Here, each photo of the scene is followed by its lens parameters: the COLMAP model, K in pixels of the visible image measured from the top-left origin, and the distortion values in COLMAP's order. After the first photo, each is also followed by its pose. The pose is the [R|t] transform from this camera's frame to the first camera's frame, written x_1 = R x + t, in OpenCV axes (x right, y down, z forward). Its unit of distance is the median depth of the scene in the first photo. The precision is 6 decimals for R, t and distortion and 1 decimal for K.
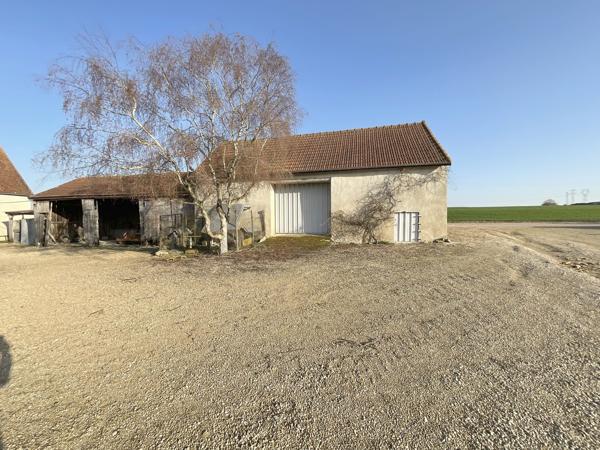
lens RADIAL K [[242.2, 0, 301.2], [0, 242.2, 224.6], [0, 0, 1]] dist [-0.000728, 0.000254]
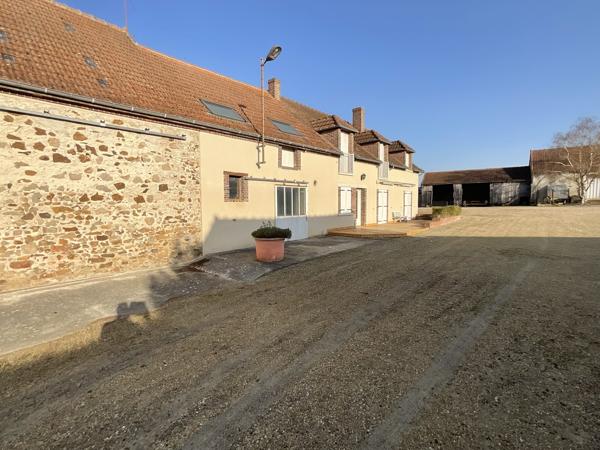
lens RADIAL K [[293.3, 0, 301.2], [0, 293.3, 224.2], [0, 0, 1]] dist [-0.003617, 0.001372]
pose [[0.926594, 0.024844, -0.375241, -1.211780], [-0.005309, 0.998580, 0.053006, 0.116732], [0.376025, -0.047123, 0.925411, -1.913248]]
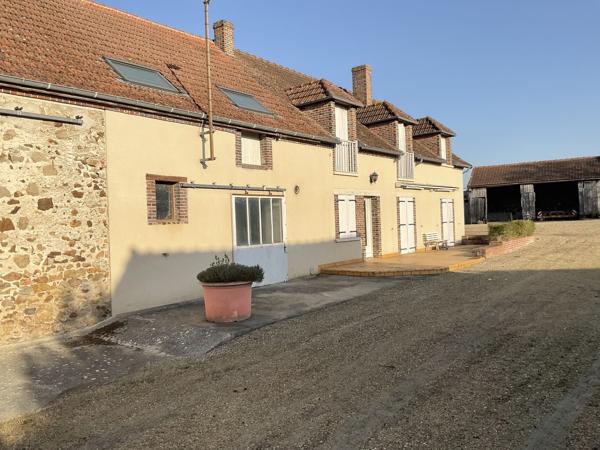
lens RADIAL K [[494.3, 0, 297.1], [0, 494.3, 226.2], [0, 0, 1]] dist [0.088952, -0.176402]
pose [[0.945400, -0.025935, -0.324878, -1.212533], [0.023760, 0.999661, -0.010659, 0.116153], [0.325044, 0.002358, 0.945696, -1.931450]]
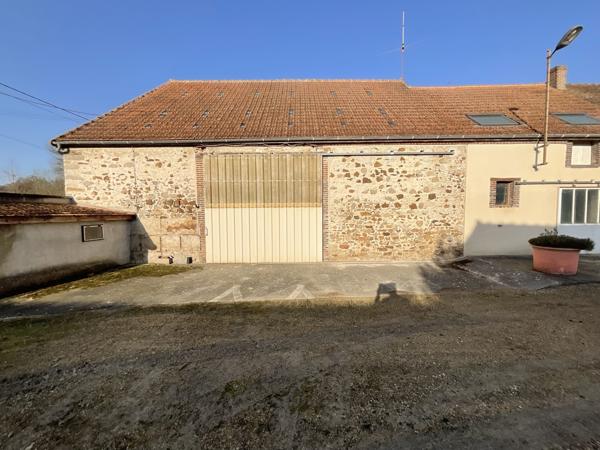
lens RADIAL K [[242.2, 0, 301.2], [0, 242.2, 224.6], [0, 0, 1]] dist [-0.000728, 0.000254]
pose [[0.326172, 0.051961, -0.943881, -1.227284], [-0.012035, 0.998636, 0.050816, 0.118195], [0.945234, -0.005215, 0.326352, -1.955233]]
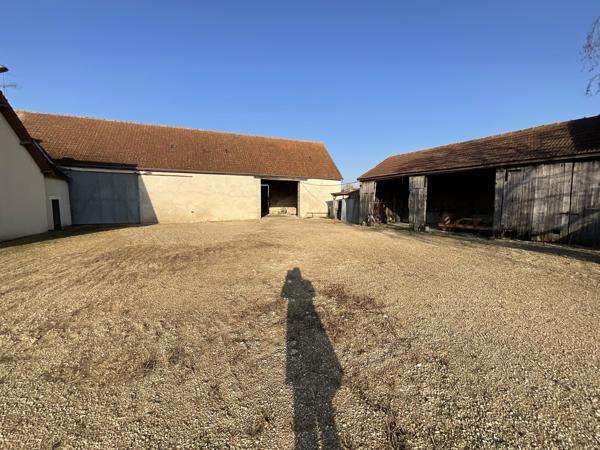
lens RADIAL K [[242.2, 0, 301.2], [0, 242.2, 224.6], [0, 0, 1]] dist [-0.000728, 0.000254]
pose [[0.638664, 0.085060, -0.764770, -0.485350], [-0.031994, 0.995947, 0.084054, 0.008391], [0.768820, -0.029214, 0.638797, 0.131150]]
